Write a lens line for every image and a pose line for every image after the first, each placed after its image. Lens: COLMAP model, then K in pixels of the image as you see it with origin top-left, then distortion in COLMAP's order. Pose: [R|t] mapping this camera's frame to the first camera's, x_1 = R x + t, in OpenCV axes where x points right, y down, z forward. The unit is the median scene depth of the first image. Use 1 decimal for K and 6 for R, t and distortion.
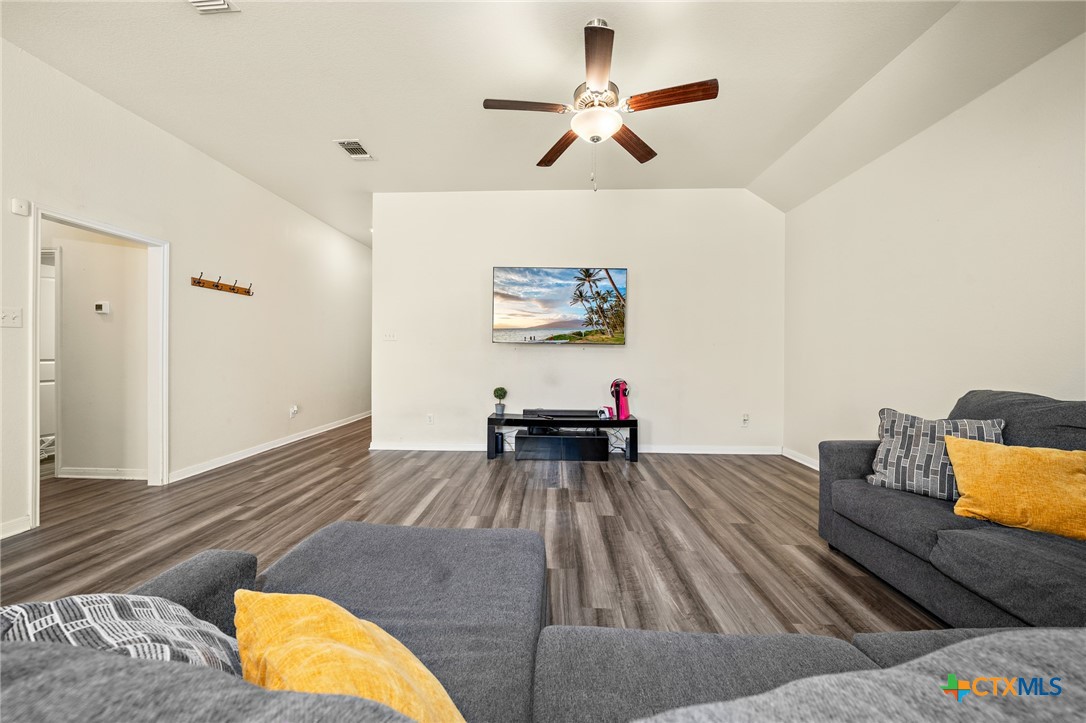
lens RADIAL K [[368.1, 0, 542.6], [0, 368.1, 351.6], [0, 0, 1]] dist [-0.000723, -0.000146]
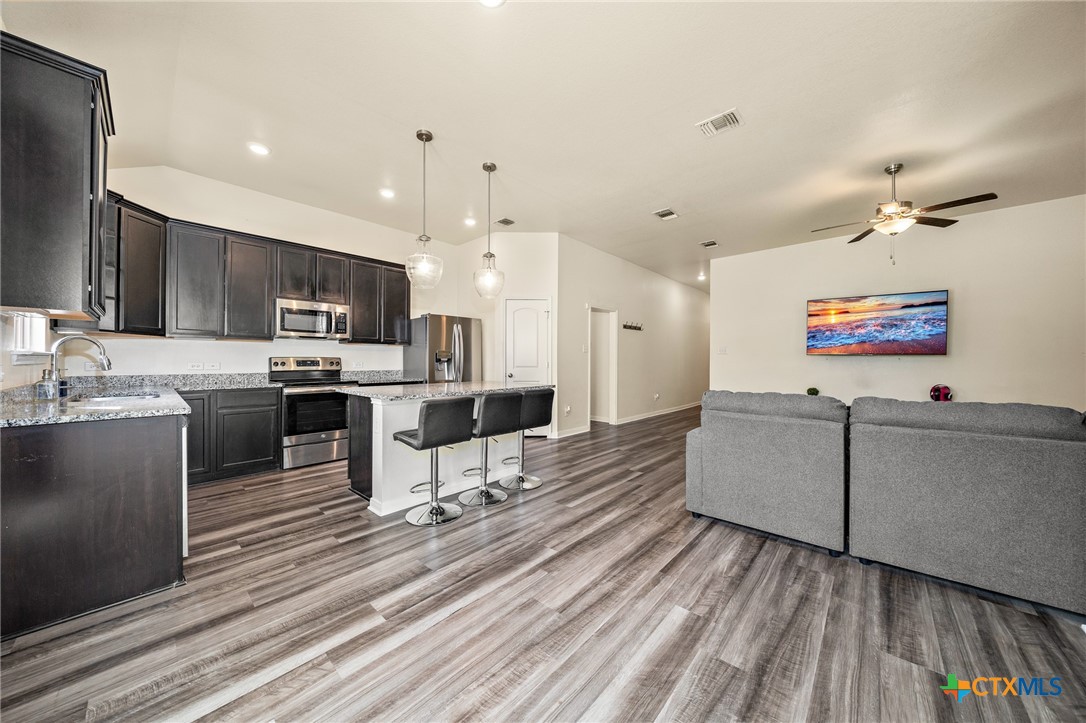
lens RADIAL K [[368.1, 0, 539.7], [0, 368.1, 360.6], [0, 0, 1]] dist [-0.000723, -0.000146]
pose [[0.770998, -0.006680, -0.636802, -0.026973], [-0.005264, 0.999844, -0.016862, 0.030426], [0.636815, 0.016352, 0.770843, -0.792162]]
